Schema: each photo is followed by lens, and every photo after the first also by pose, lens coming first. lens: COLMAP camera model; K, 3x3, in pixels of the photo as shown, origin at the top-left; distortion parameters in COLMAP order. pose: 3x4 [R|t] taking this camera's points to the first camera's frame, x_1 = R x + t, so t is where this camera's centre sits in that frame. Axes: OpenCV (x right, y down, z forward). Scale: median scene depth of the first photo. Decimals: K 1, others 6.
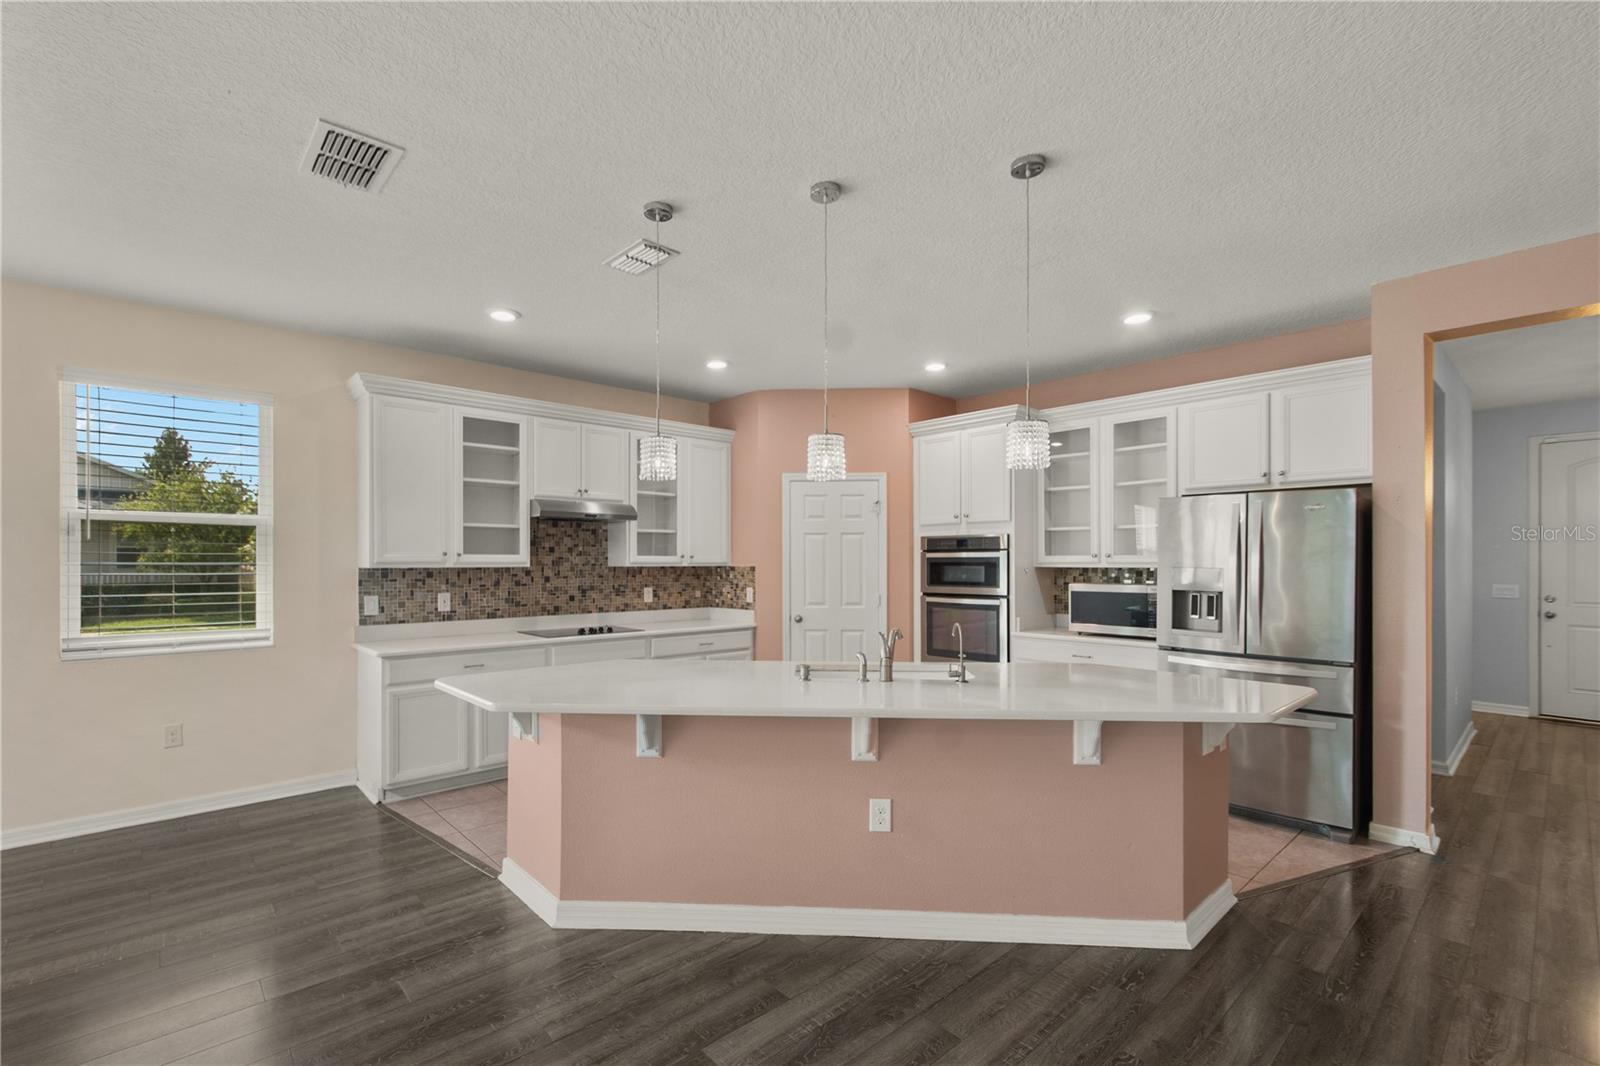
lens RADIAL K [[709.6, 0, 766.8], [0, 709.6, 553.5], [0, 0, 1]] dist [0.002263, -0.000028]
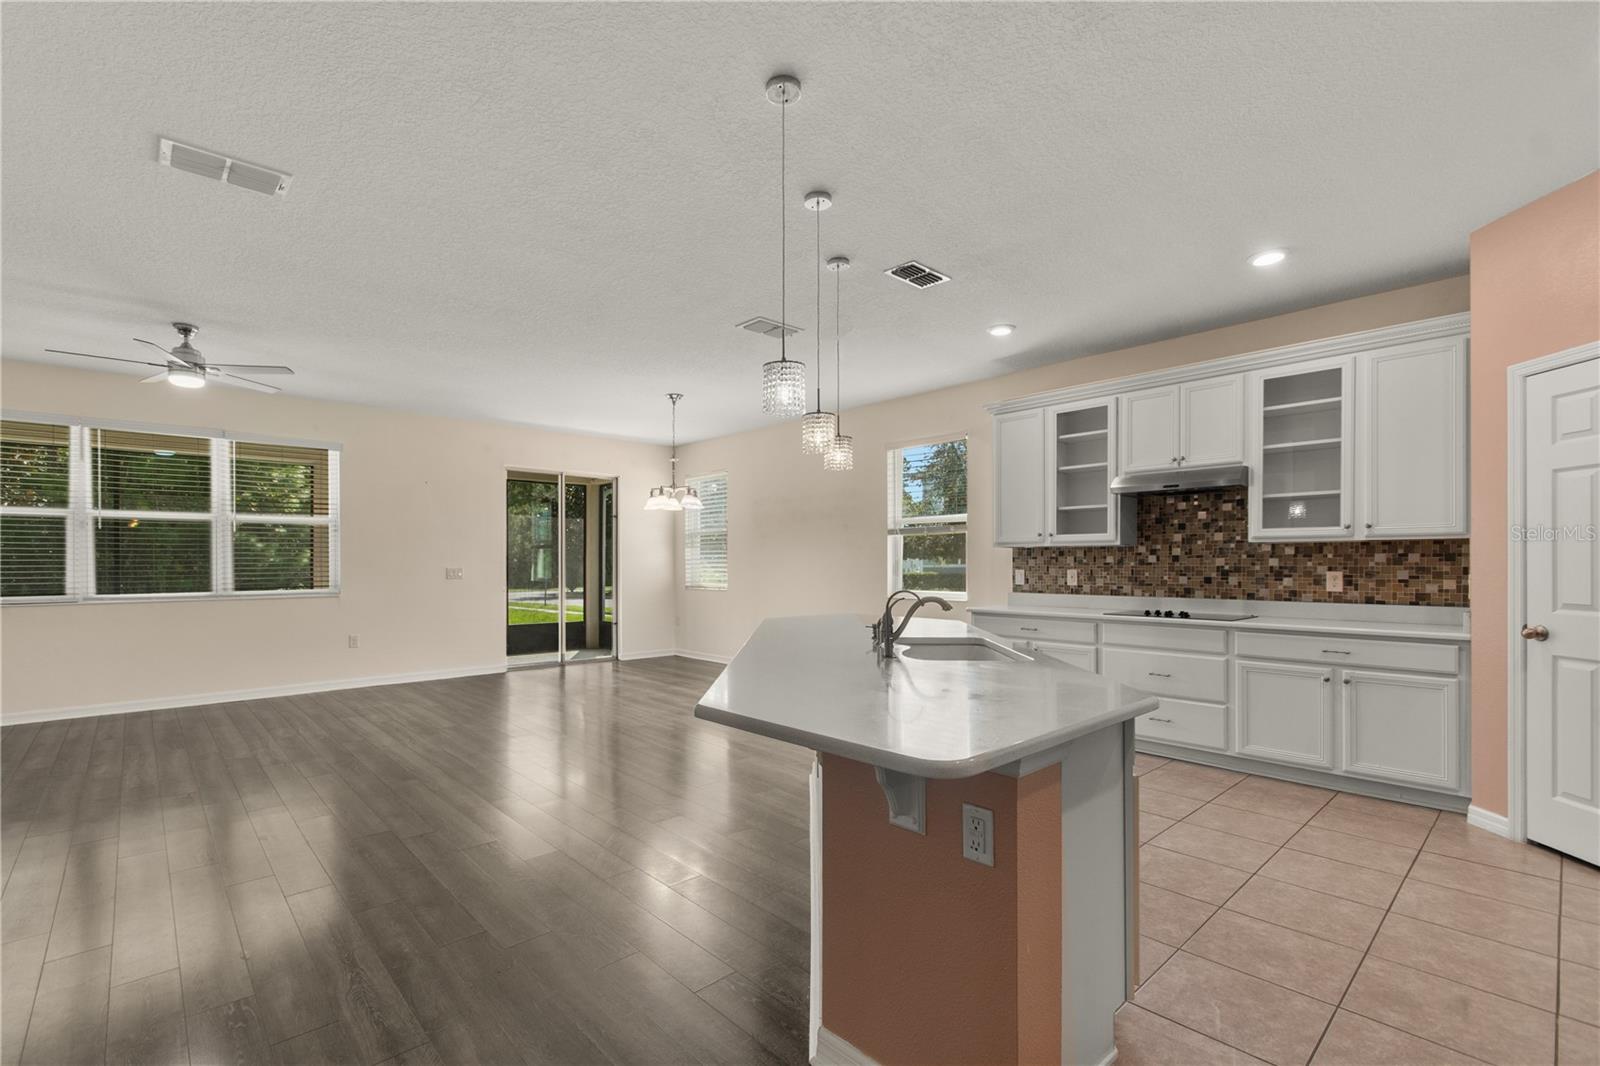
lens RADIAL K [[708.6, 0, 777.2], [0, 708.6, 564.9], [0, 0, 1]] dist [0.017257, -0.012884]
pose [[0.011865, 0.004280, -0.999920, 0.654224], [0.013517, 0.999899, 0.004440, 0.035562], [0.999838, -0.013569, 0.011806, 0.492857]]
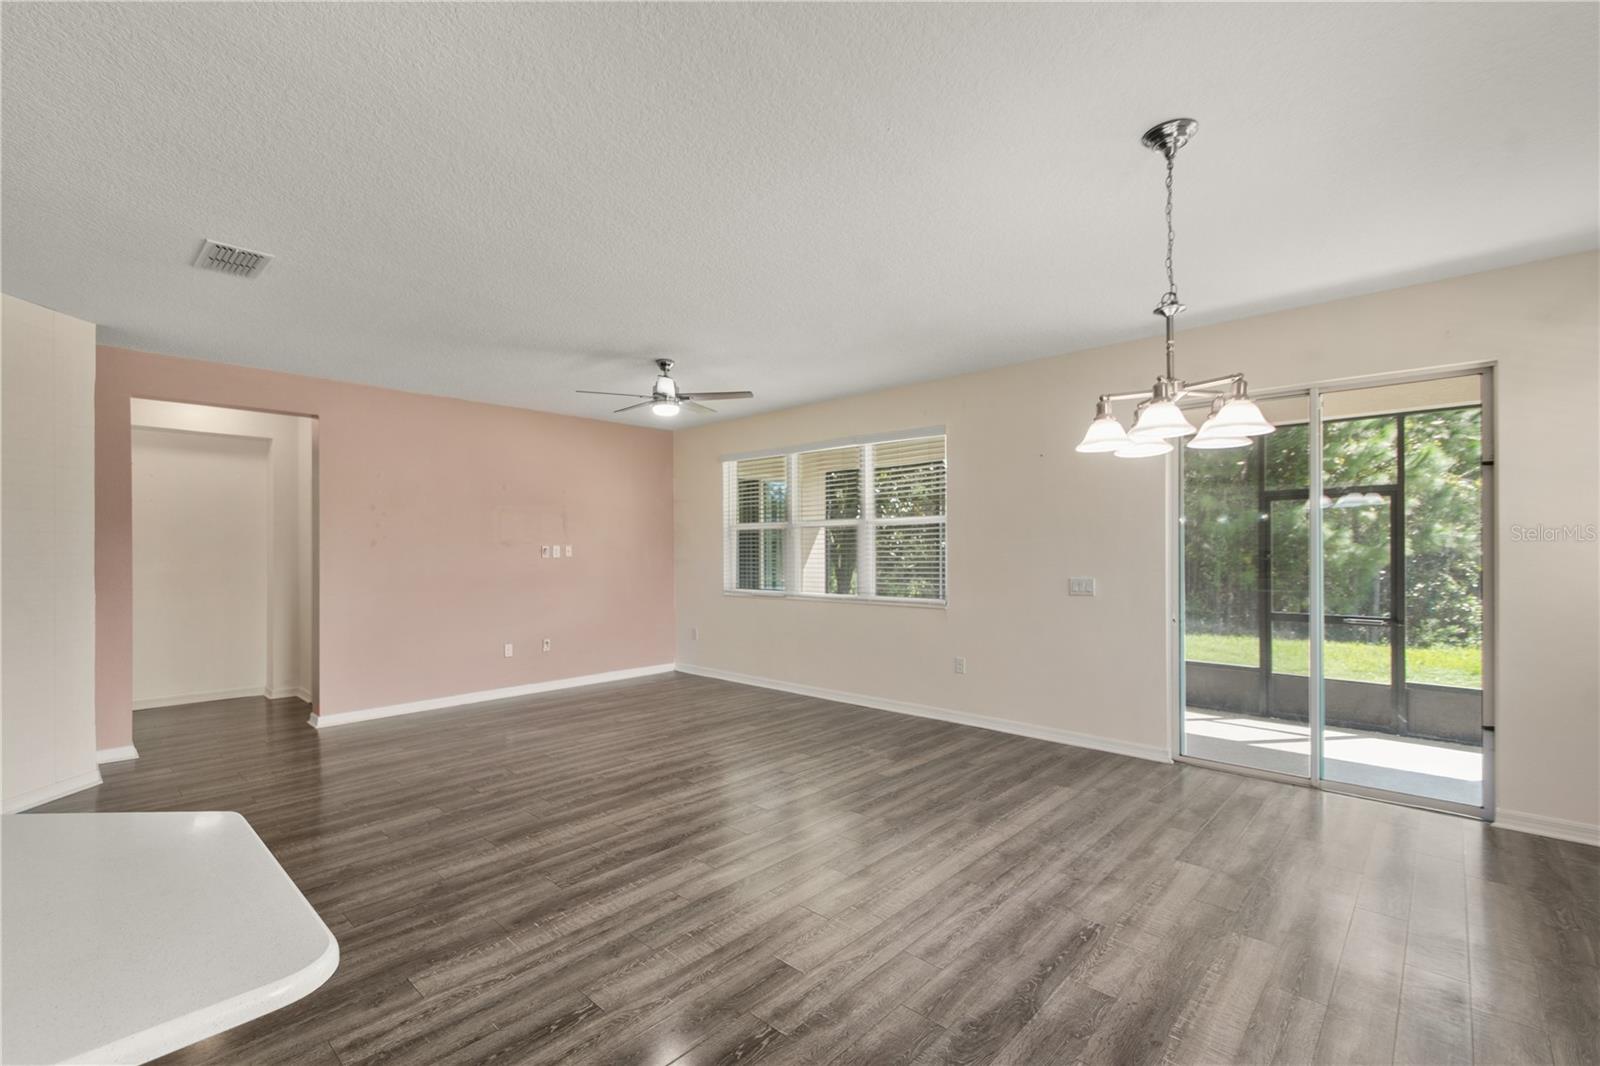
lens RADIAL K [[697.9, 0, 767.9], [0, 697.9, 548.8], [0, 0, 1]] dist [0.009512, -0.004070]
pose [[-0.997178, 0.004664, -0.074922, -0.369717], [0.005677, 0.999895, -0.013308, 0.007728], [0.074852, -0.013696, -0.997101, 0.769180]]
